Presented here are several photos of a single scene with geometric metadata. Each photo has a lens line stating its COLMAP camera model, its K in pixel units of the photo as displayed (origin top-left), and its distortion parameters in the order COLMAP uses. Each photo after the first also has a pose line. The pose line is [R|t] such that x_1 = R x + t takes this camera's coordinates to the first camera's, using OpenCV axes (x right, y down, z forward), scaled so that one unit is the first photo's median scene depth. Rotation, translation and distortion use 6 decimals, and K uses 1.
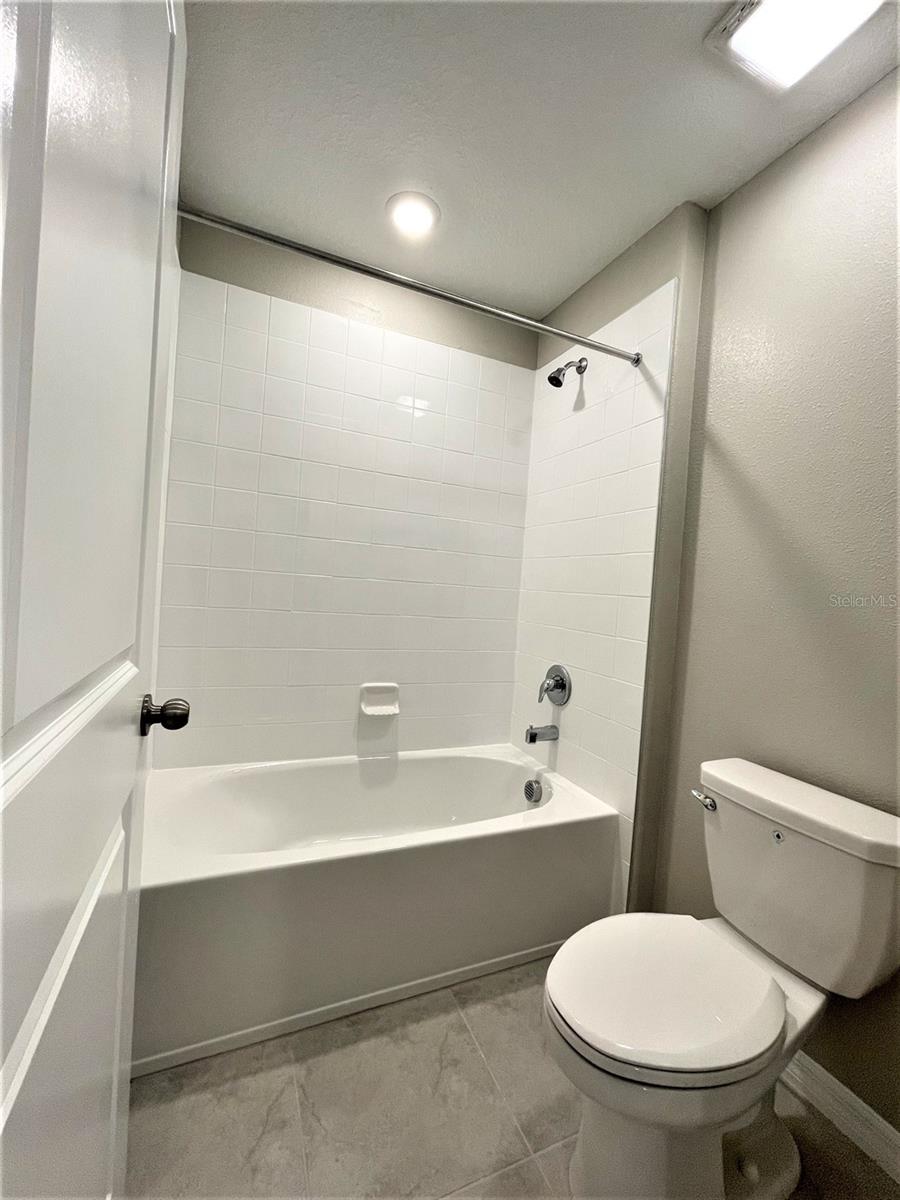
lens RADIAL K [[483.5, 0, 450.0], [0, 483.5, 600.0], [0, 0, 1]] dist [-0.000268, 0.000004]
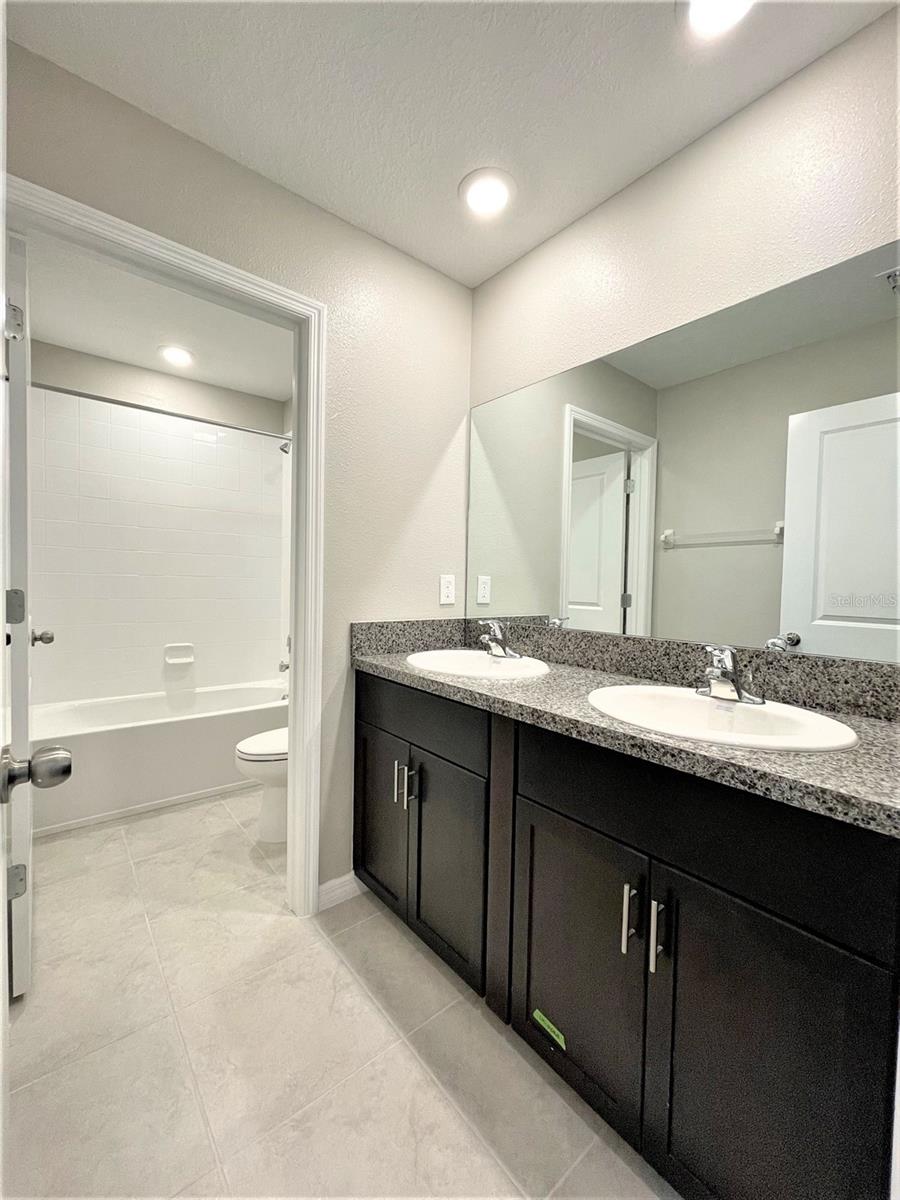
lens RADIAL K [[483.5, 0, 450.0], [0, 483.5, 600.0], [0, 0, 1]] dist [-0.000268, 0.000004]
pose [[0.963116, -0.060798, 0.262128, 0.332790], [0.056437, 0.998114, 0.024142, 0.044885], [-0.263101, -0.008458, 0.964731, -0.824371]]
